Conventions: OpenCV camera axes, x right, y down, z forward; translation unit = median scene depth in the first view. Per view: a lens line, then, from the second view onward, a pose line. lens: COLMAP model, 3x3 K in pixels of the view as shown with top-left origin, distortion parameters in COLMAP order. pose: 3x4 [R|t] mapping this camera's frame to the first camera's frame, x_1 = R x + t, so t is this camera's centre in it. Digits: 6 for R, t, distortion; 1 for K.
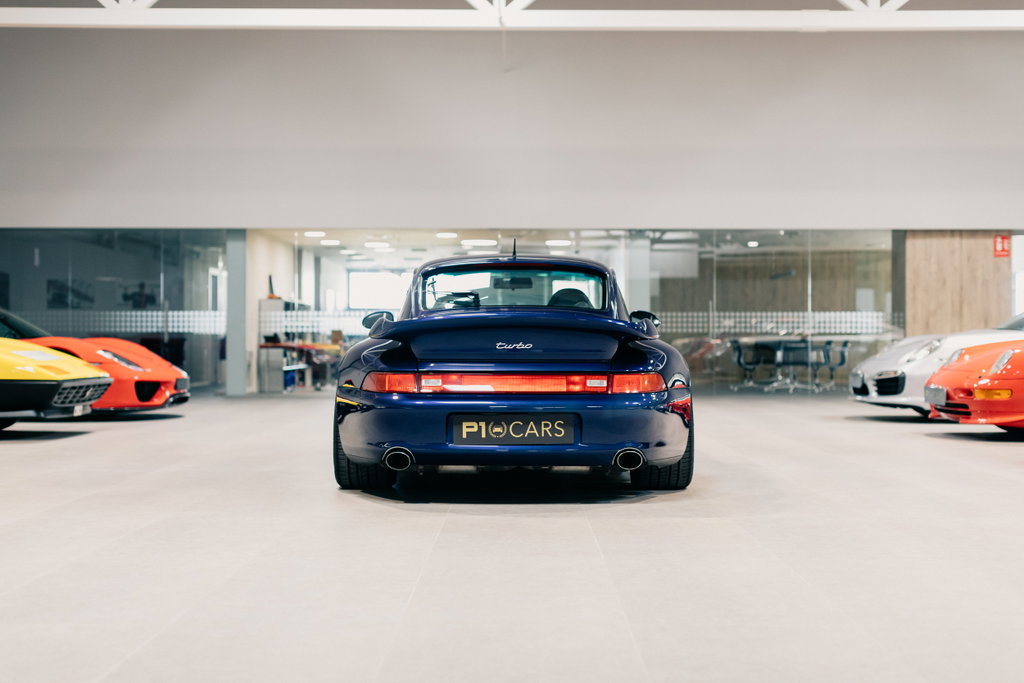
lens RADIAL K [[1540.1, 0, 508.7], [0, 1540.1, 339.5], [0, 0, 1]] dist [0.052116, 0.000000]
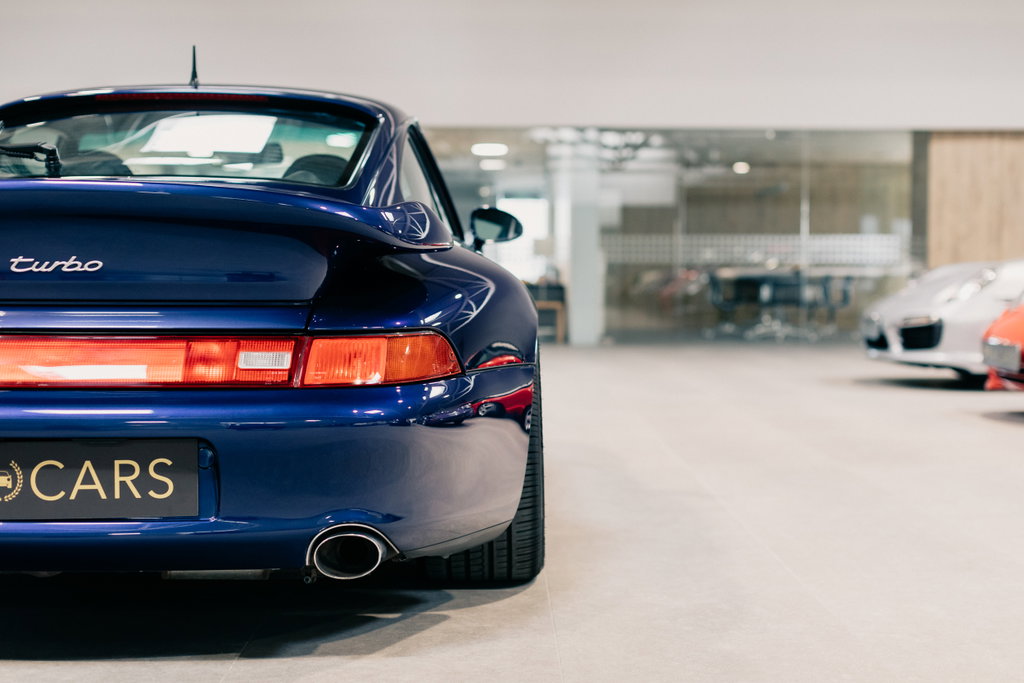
lens RADIAL K [[1540.1, 0, 510.3], [0, 1540.1, 341.8], [0, 0, 1]] dist [0.052116, 0.000000]
pose [[0.999985, 0.002617, 0.004708, 0.060005], [-0.002815, 0.999089, 0.042593, 0.003402], [-0.004592, -0.042605, 0.999081, 0.308964]]
